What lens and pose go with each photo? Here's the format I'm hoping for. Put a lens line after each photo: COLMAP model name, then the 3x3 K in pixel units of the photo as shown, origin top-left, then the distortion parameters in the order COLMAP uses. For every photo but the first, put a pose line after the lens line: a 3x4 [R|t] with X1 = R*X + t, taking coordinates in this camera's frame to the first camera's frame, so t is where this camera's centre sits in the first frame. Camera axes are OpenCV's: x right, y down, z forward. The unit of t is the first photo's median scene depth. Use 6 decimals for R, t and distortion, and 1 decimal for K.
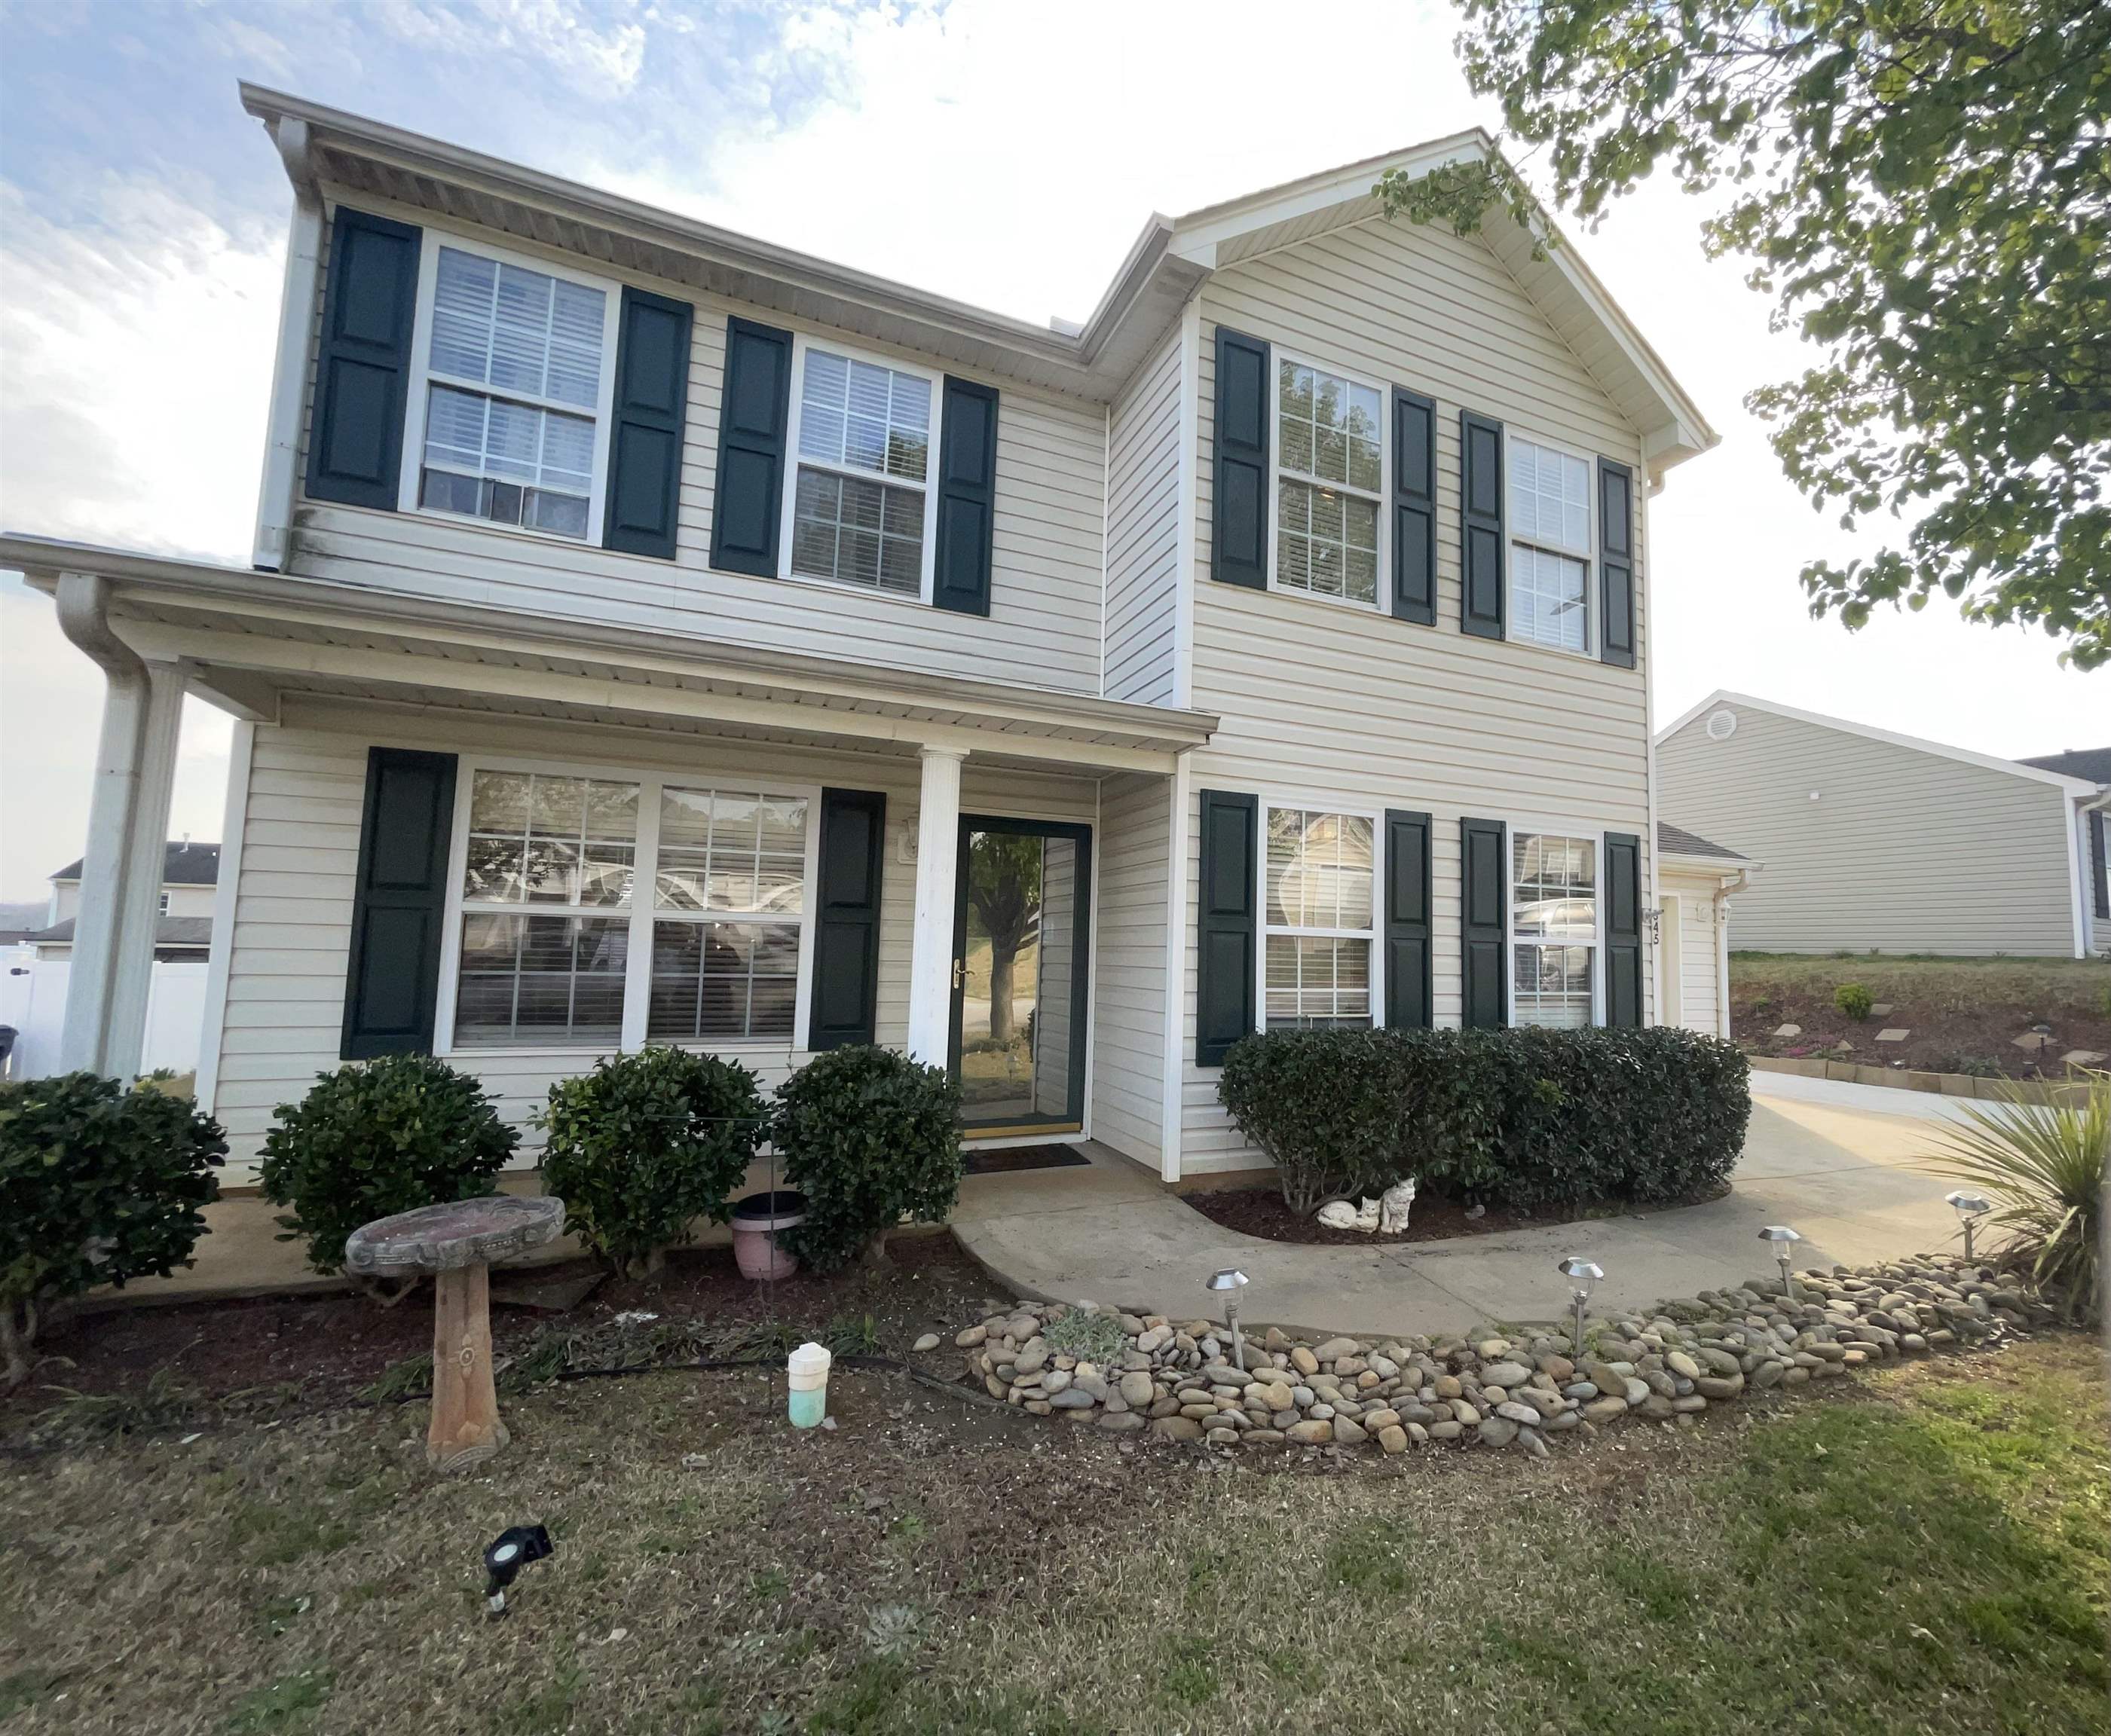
lens RADIAL K [[1055.3, 0, 1161.0], [0, 1055.3, 863.2], [0, 0, 1]] dist [-0.017416, 0.015657]
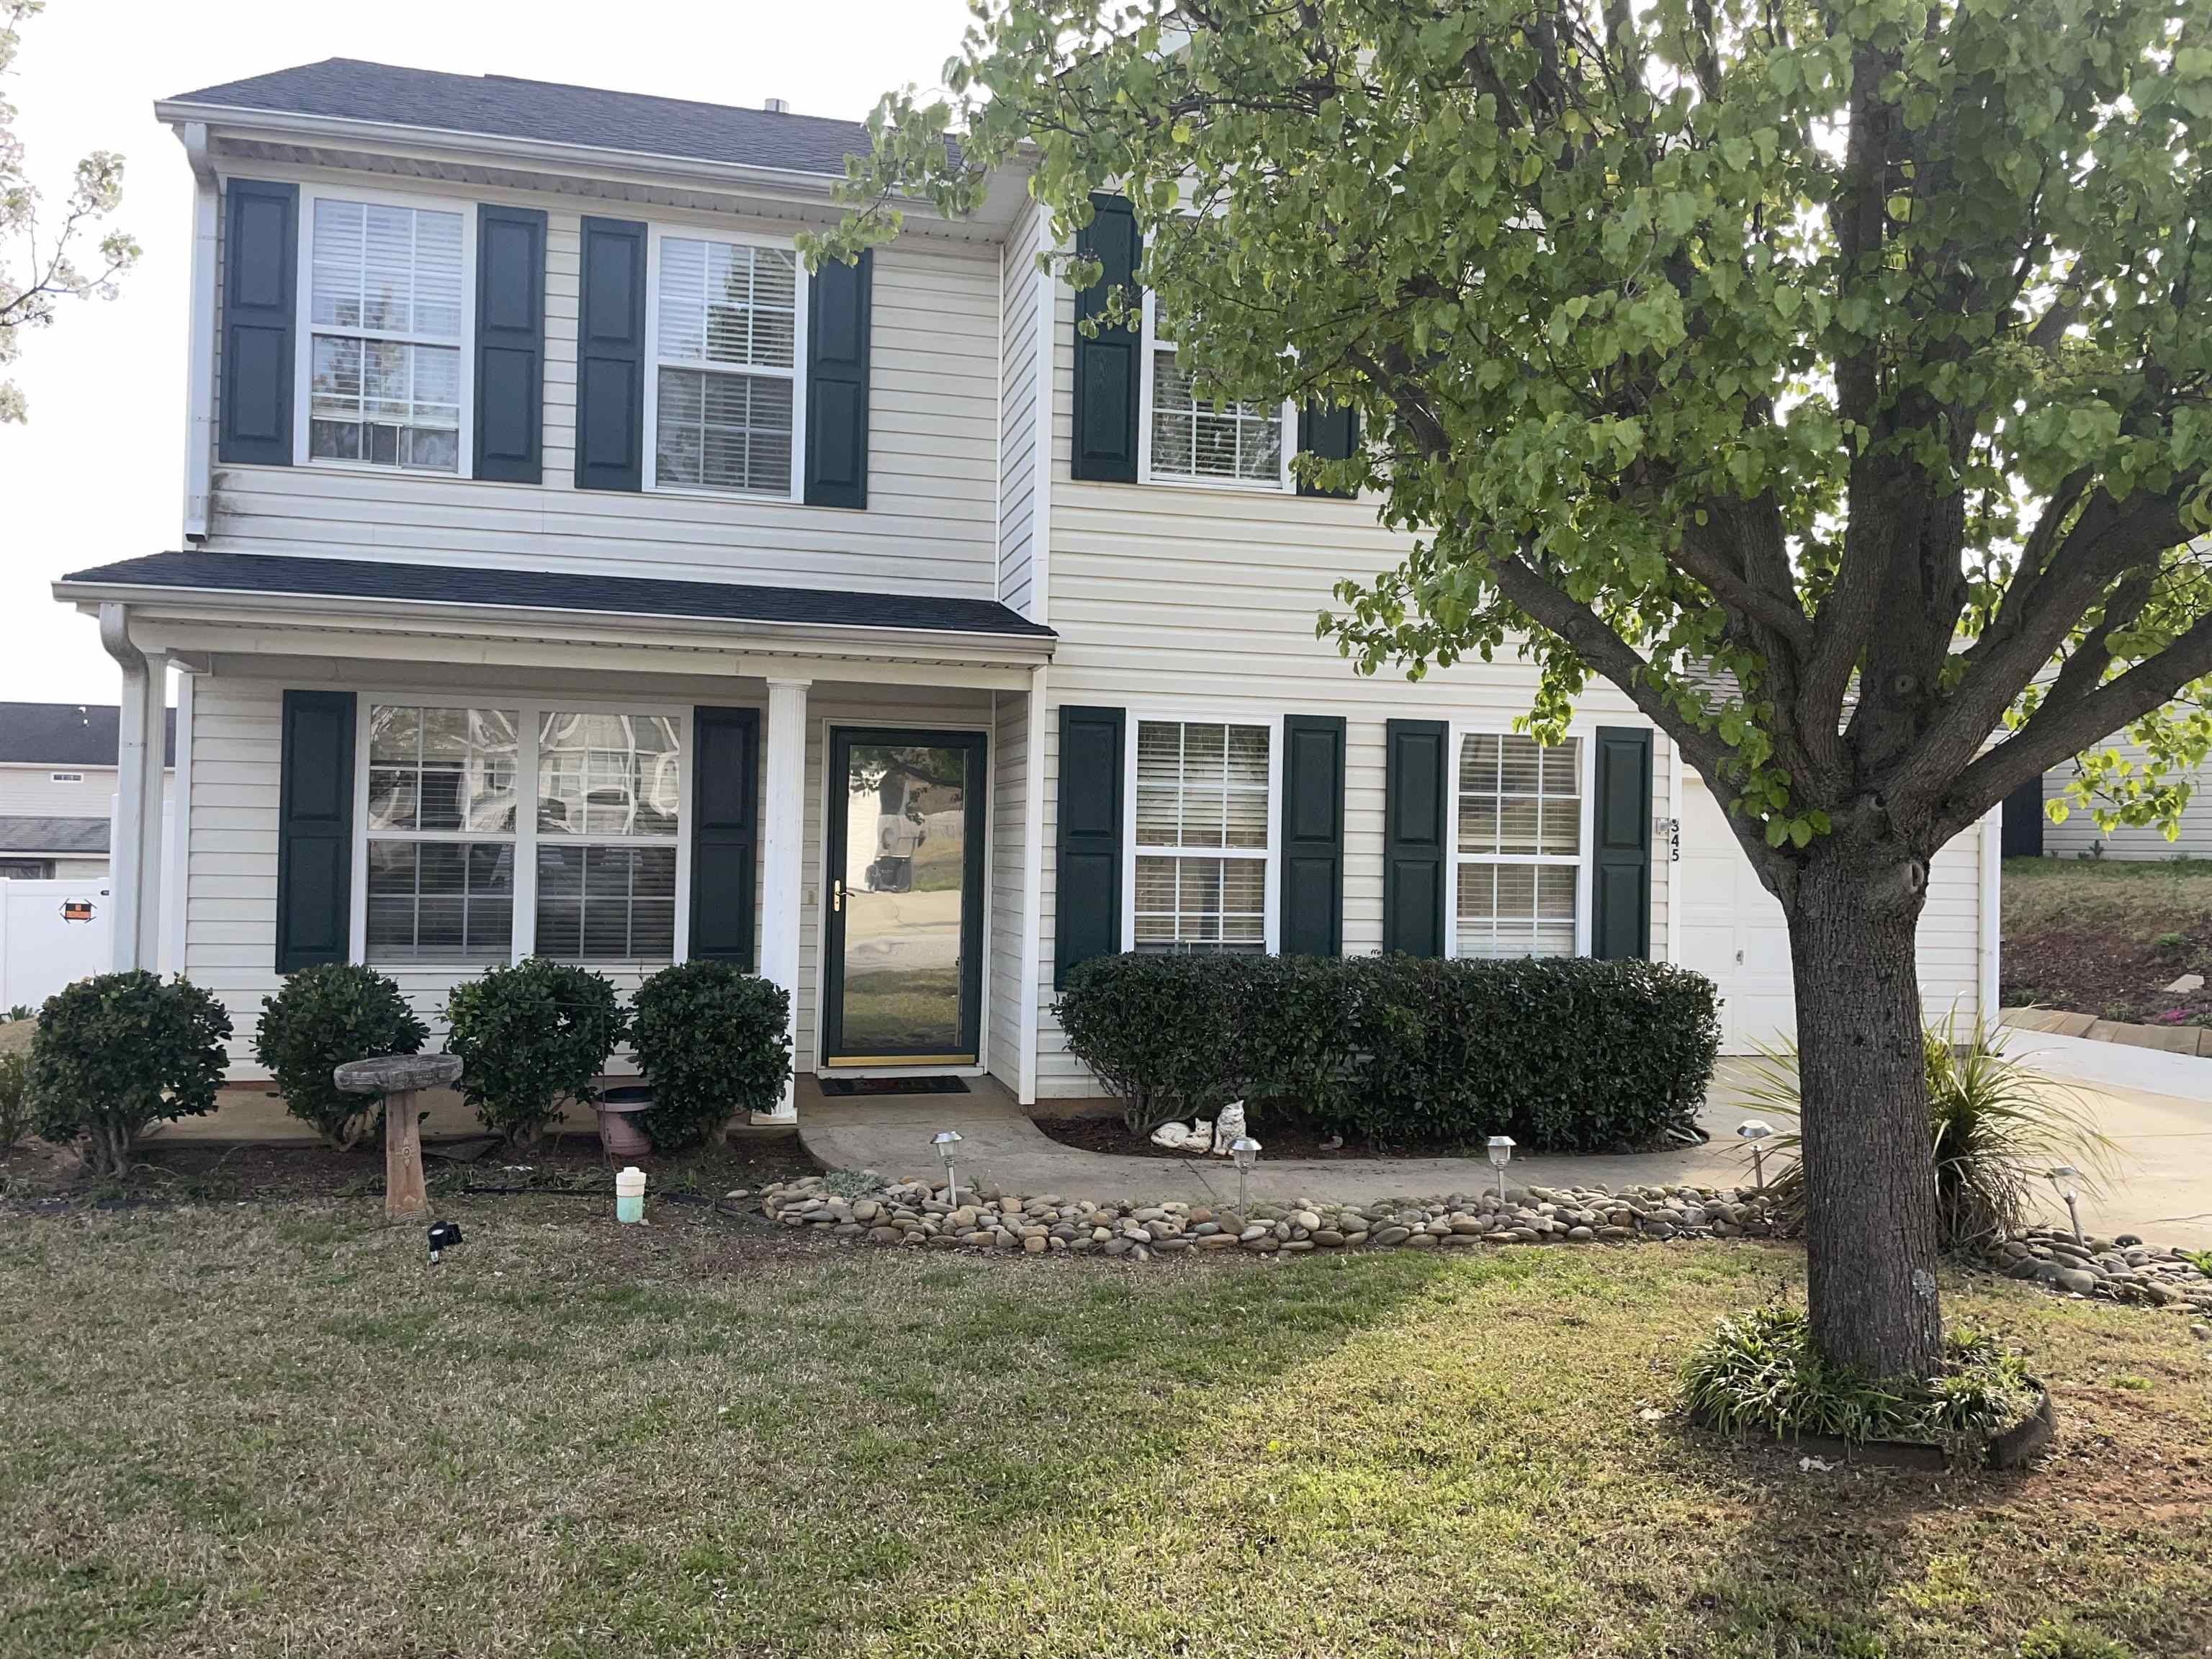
lens RADIAL K [[1951.1, 0, 1070.3], [0, 1951.1, 834.7], [0, 0, 1]] dist [0.097855, -0.163174]
pose [[0.976634, -0.005172, -0.214847, 0.438409], [0.021729, 0.996964, 0.074774, -0.087206], [0.213808, -0.077695, 0.973781, -0.755076]]
